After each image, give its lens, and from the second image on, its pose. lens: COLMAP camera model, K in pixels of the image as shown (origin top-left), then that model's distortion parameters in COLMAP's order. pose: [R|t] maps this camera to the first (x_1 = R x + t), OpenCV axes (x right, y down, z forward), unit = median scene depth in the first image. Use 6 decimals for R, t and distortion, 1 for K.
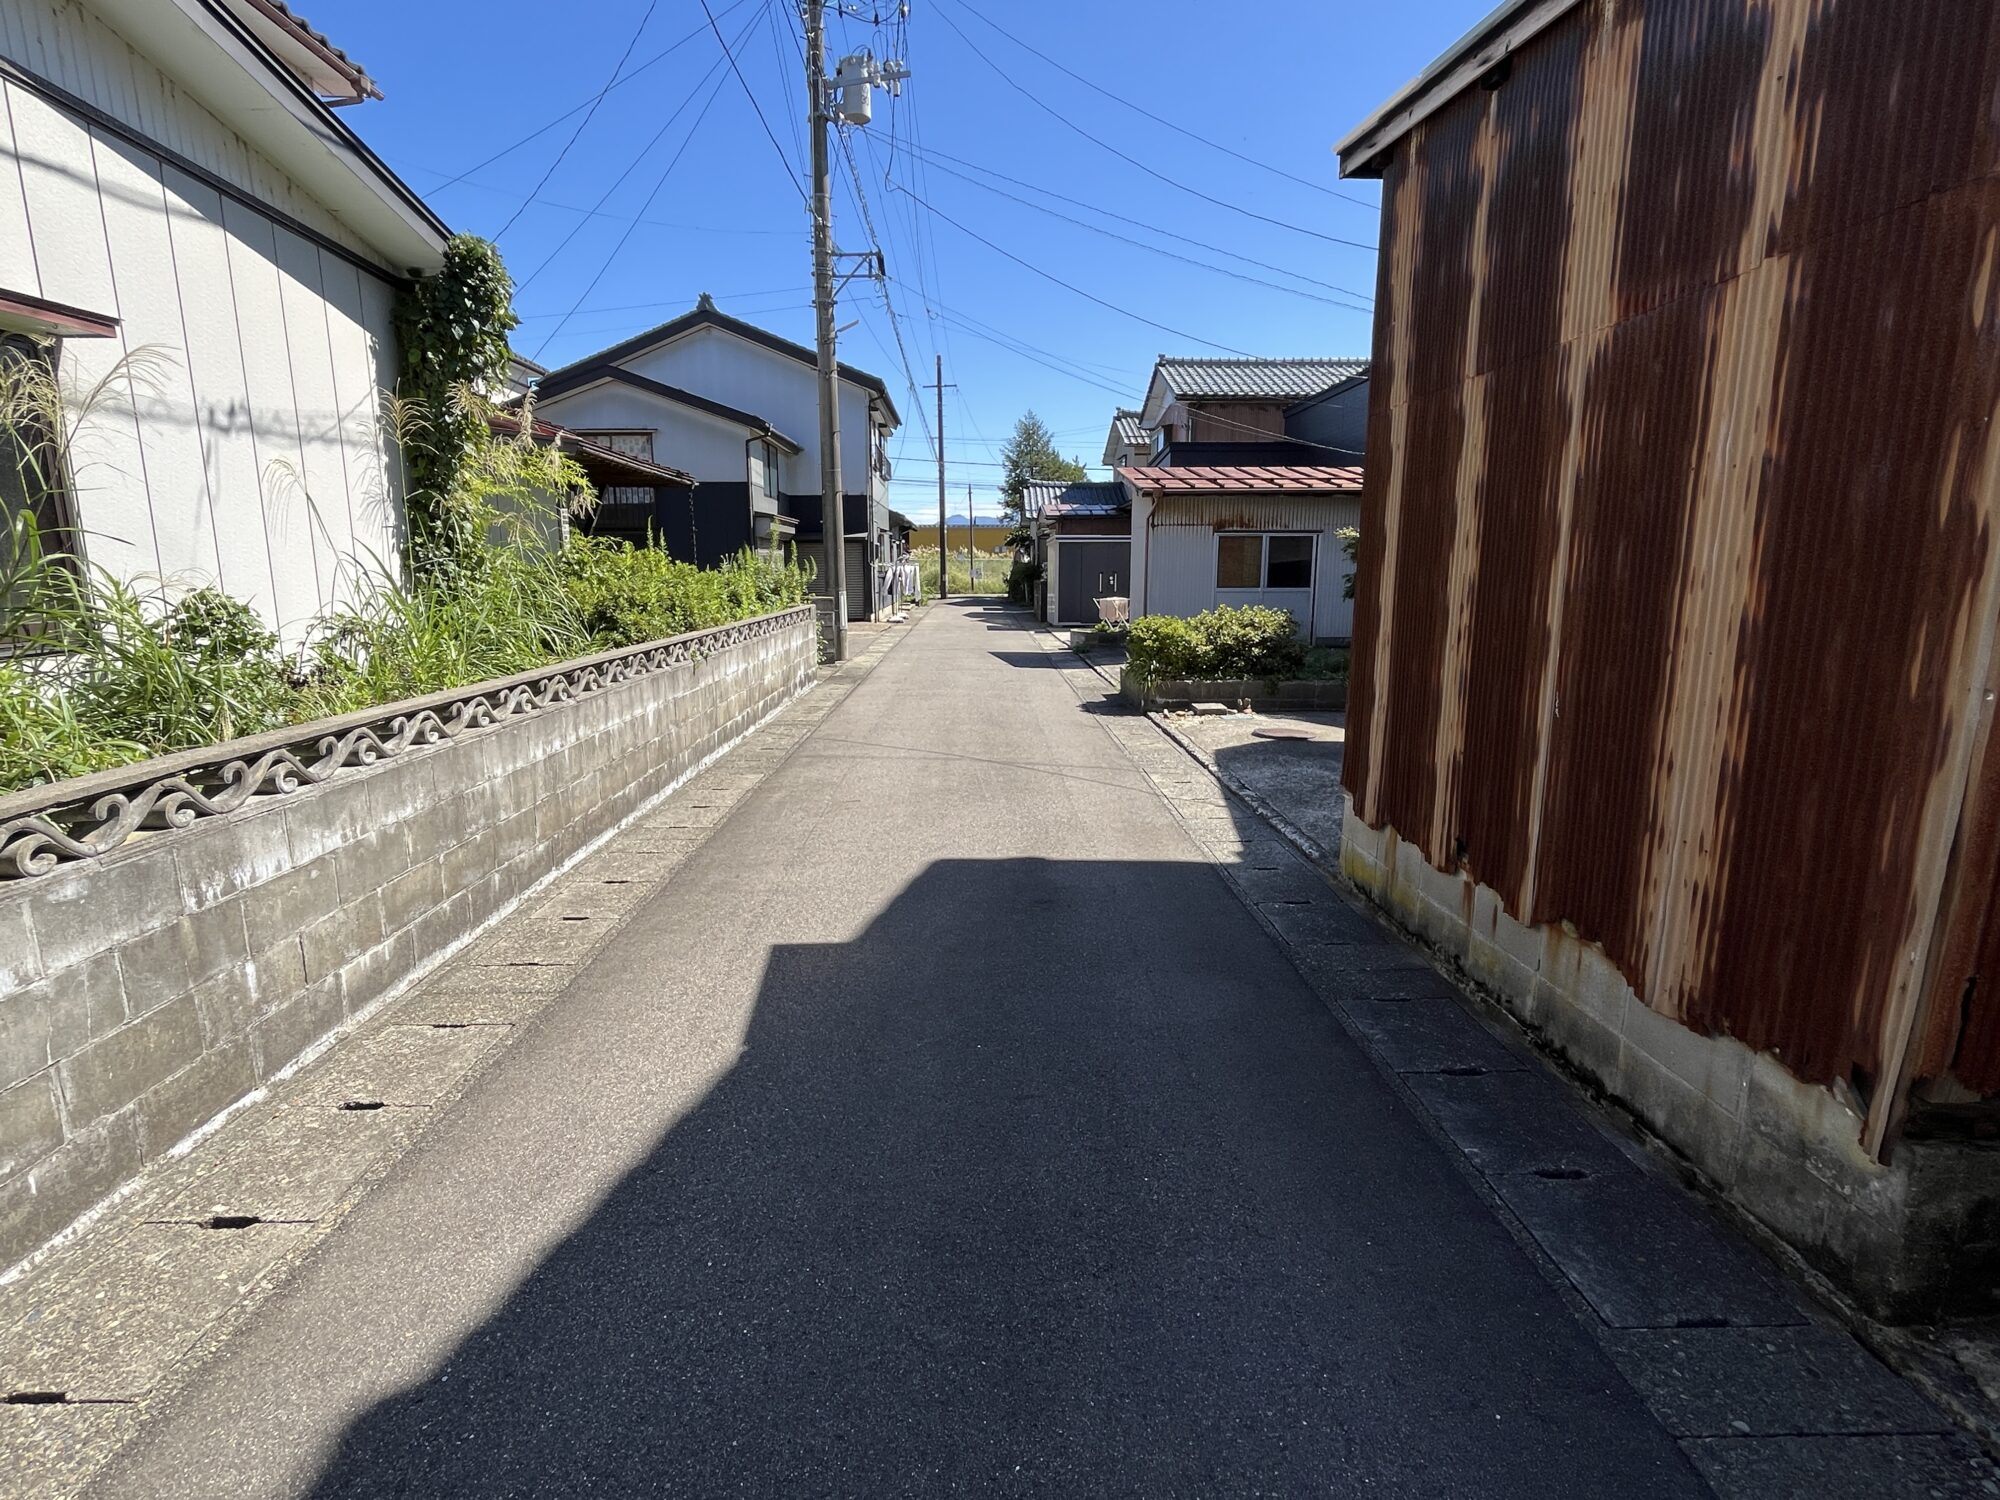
lens RADIAL K [[966.5, 0, 994.4], [0, 966.5, 745.2], [0, 0, 1]] dist [-0.005391, -0.000735]
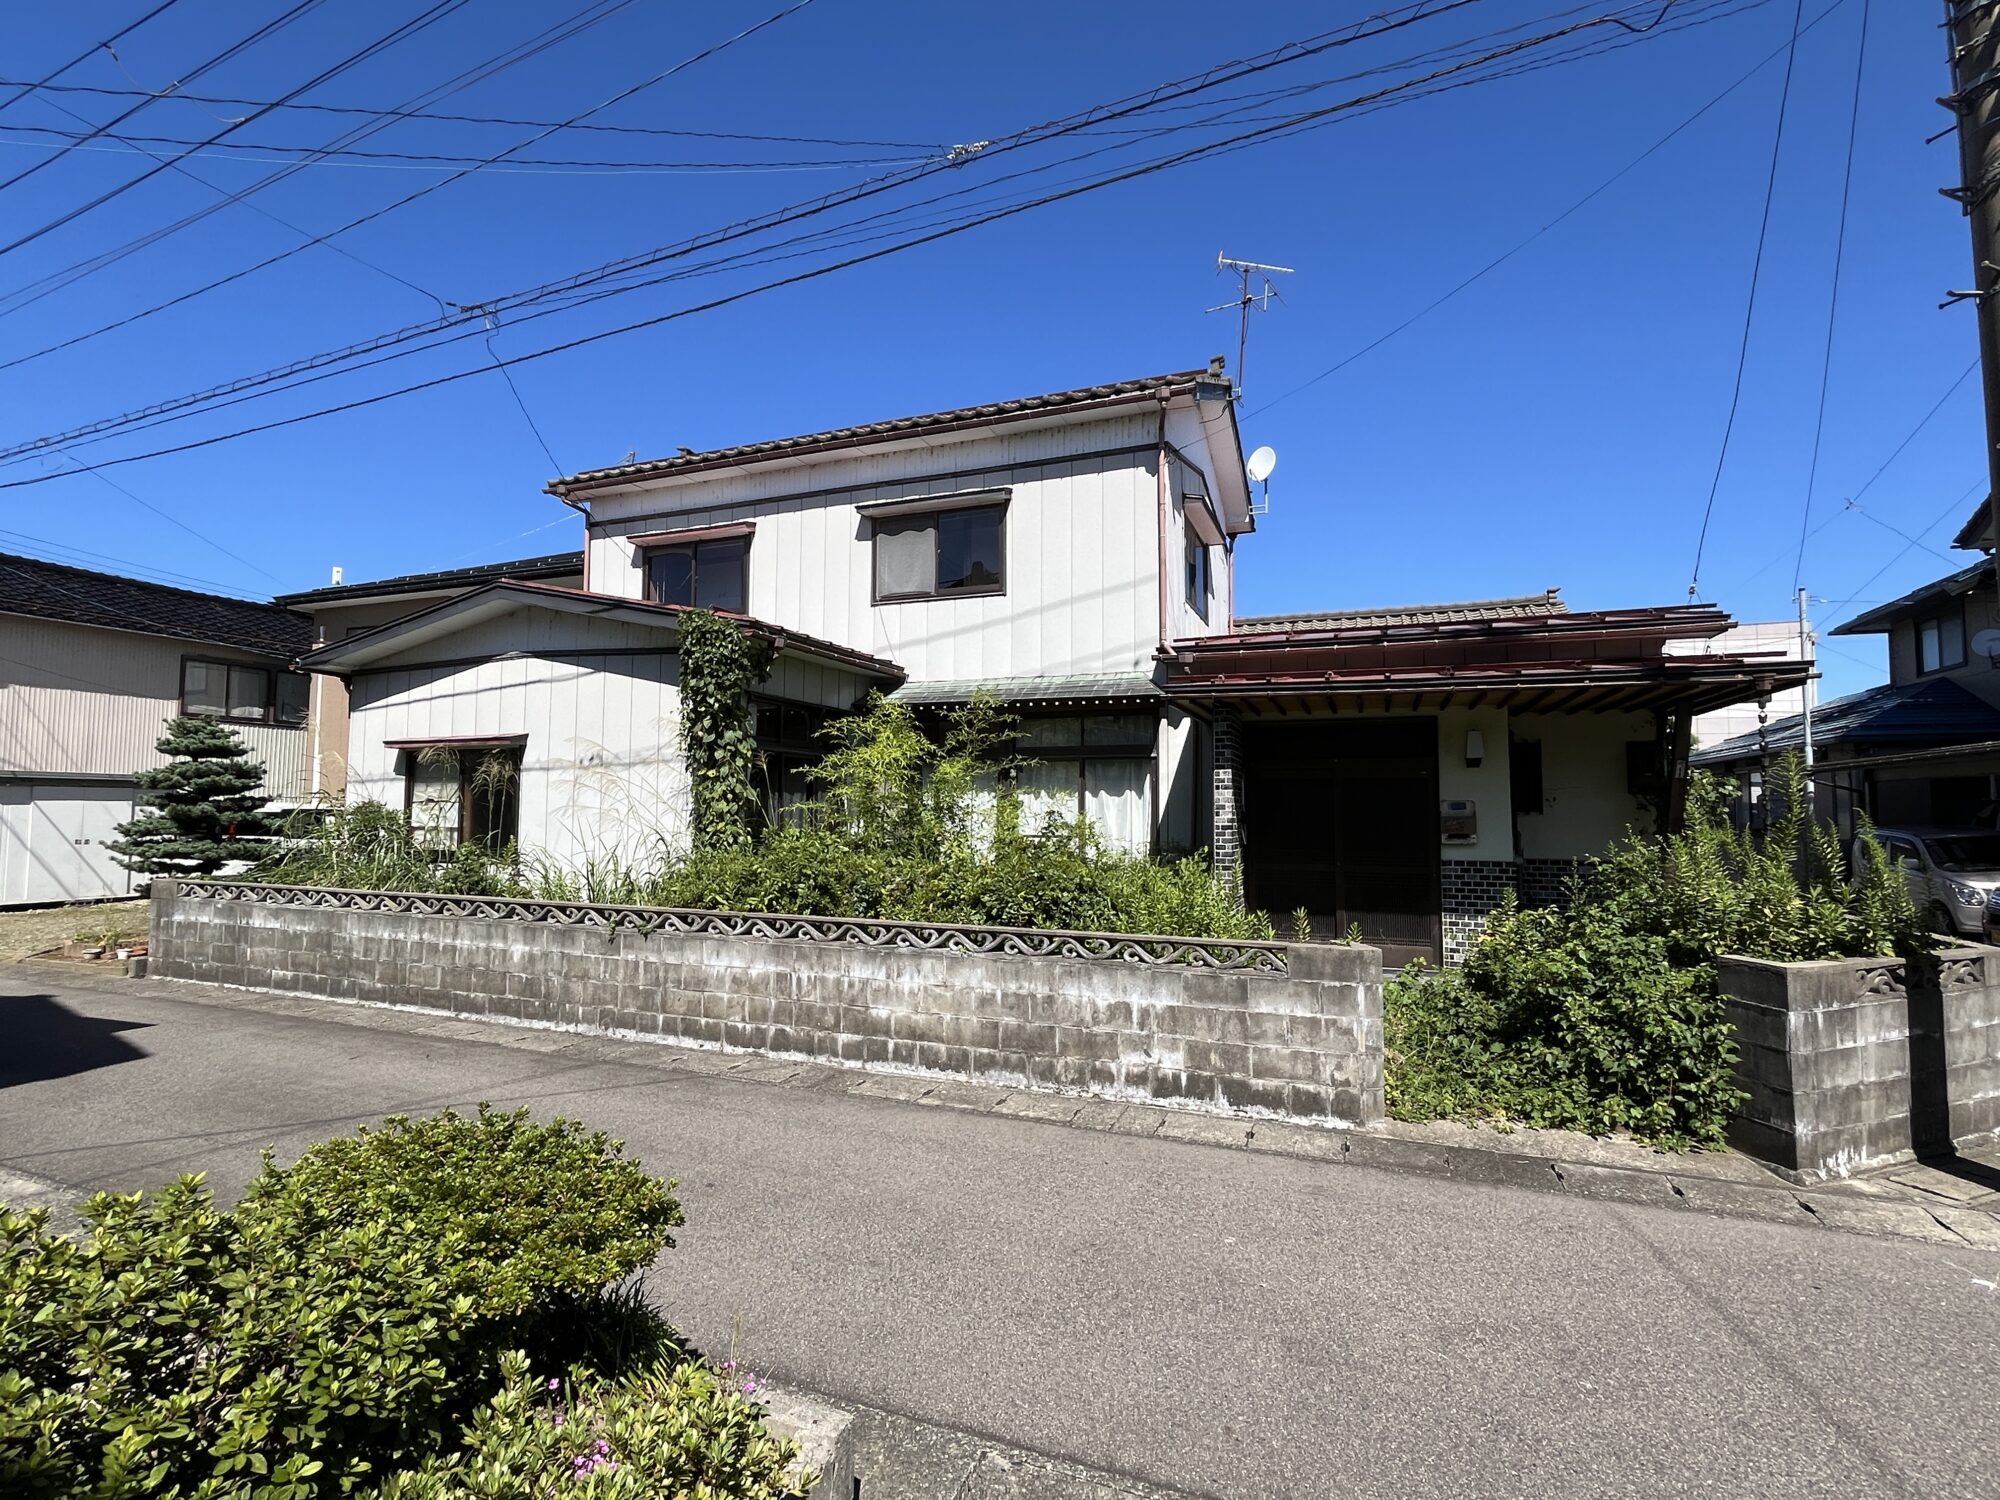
lens RADIAL K [[966.5, 0, 994.4], [0, 966.5, 745.2], [0, 0, 1]] dist [-0.005391, -0.000735]
pose [[-0.401225, -0.063387, -0.913784, 0.278971], [-0.174698, 0.984586, 0.008408, -0.204546], [0.899166, 0.163010, -0.406114, 0.981318]]
